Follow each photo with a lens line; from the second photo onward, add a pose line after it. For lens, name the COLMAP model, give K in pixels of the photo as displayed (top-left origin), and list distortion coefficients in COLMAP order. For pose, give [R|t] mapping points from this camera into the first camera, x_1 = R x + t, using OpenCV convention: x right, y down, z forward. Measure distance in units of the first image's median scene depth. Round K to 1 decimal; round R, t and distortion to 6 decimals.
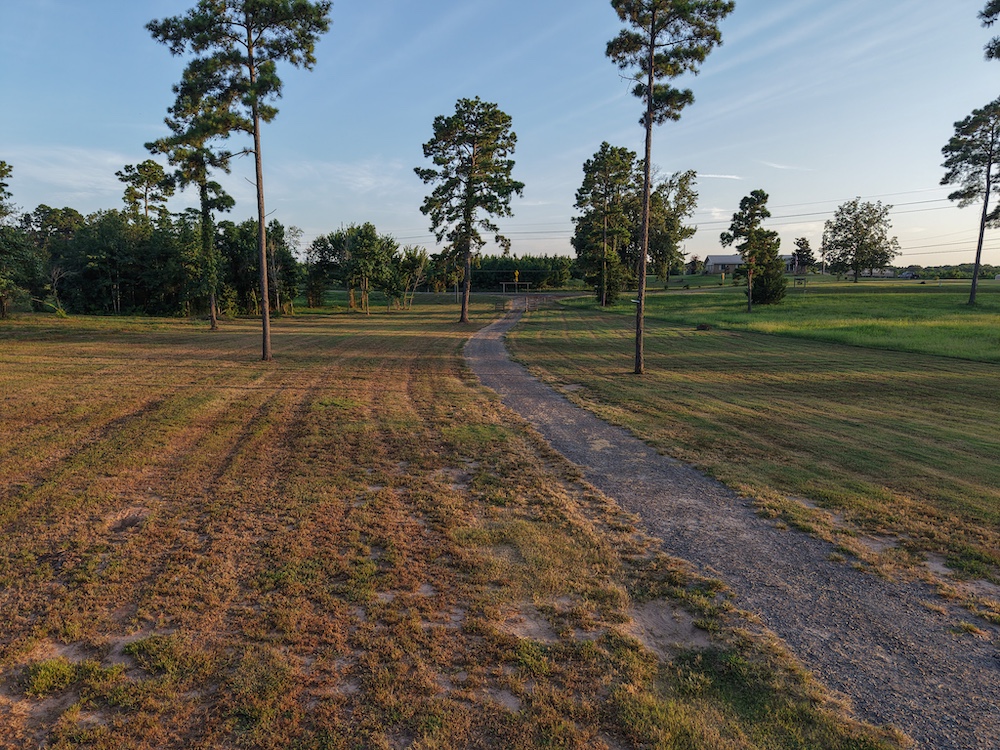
lens RADIAL K [[667.7, 0, 494.7], [0, 667.7, 373.8], [0, 0, 1]] dist [0.038082, -0.037979]
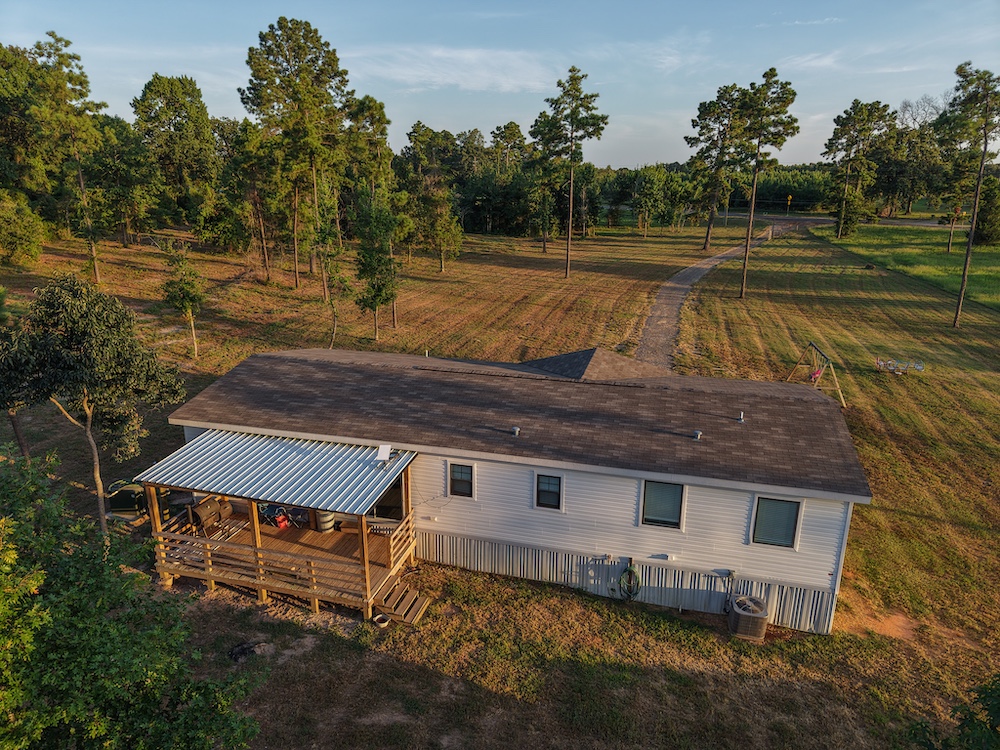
lens RADIAL K [[667.7, 0, 494.7], [0, 667.7, 373.8], [0, 0, 1]] dist [0.038082, -0.037979]
pose [[0.895015, 0.130607, -0.426486, 0.193065], [-0.062773, 0.983535, 0.169463, -0.031832], [0.441597, -0.124900, 0.888477, -0.496238]]
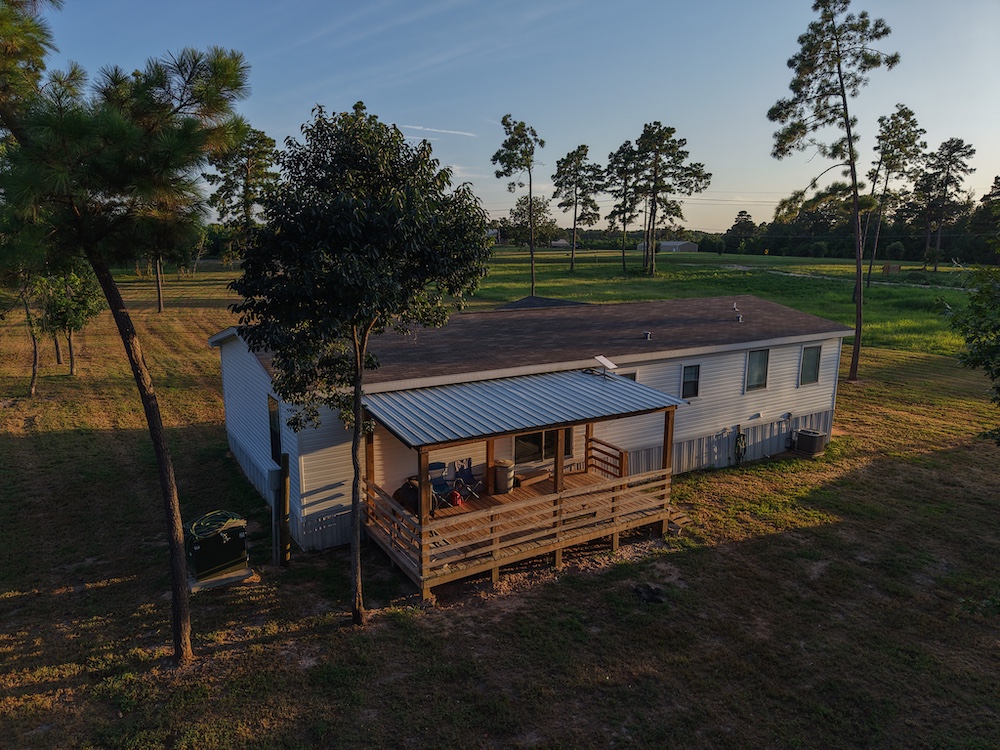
lens RADIAL K [[667.7, 0, 494.7], [0, 667.7, 373.8], [0, 0, 1]] dist [0.038082, -0.037979]
pose [[0.938883, -0.064332, 0.338171, -0.050762], [0.043088, 0.996618, 0.069965, 0.026108], [-0.341529, -0.051118, 0.938480, -0.497589]]
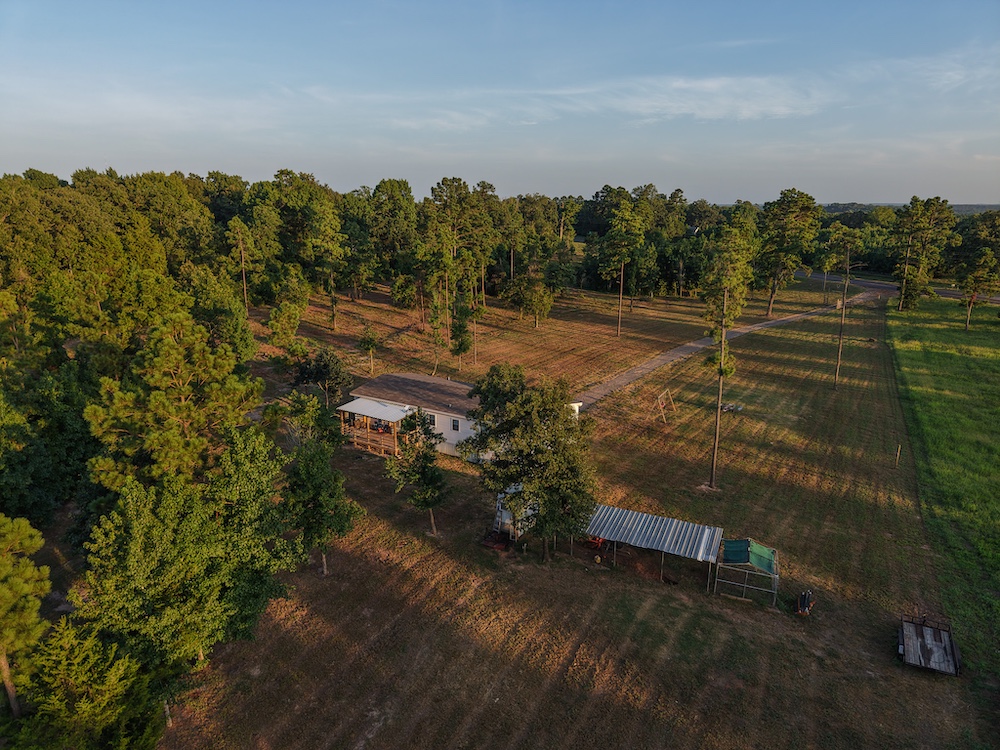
lens RADIAL K [[667.7, 0, 494.7], [0, 667.7, 373.8], [0, 0, 1]] dist [0.038082, -0.037979]
pose [[0.722099, 0.173155, -0.669769, 0.644099], [-0.095292, 0.983836, 0.151613, -0.126316], [0.685195, -0.045656, 0.726927, -0.794473]]
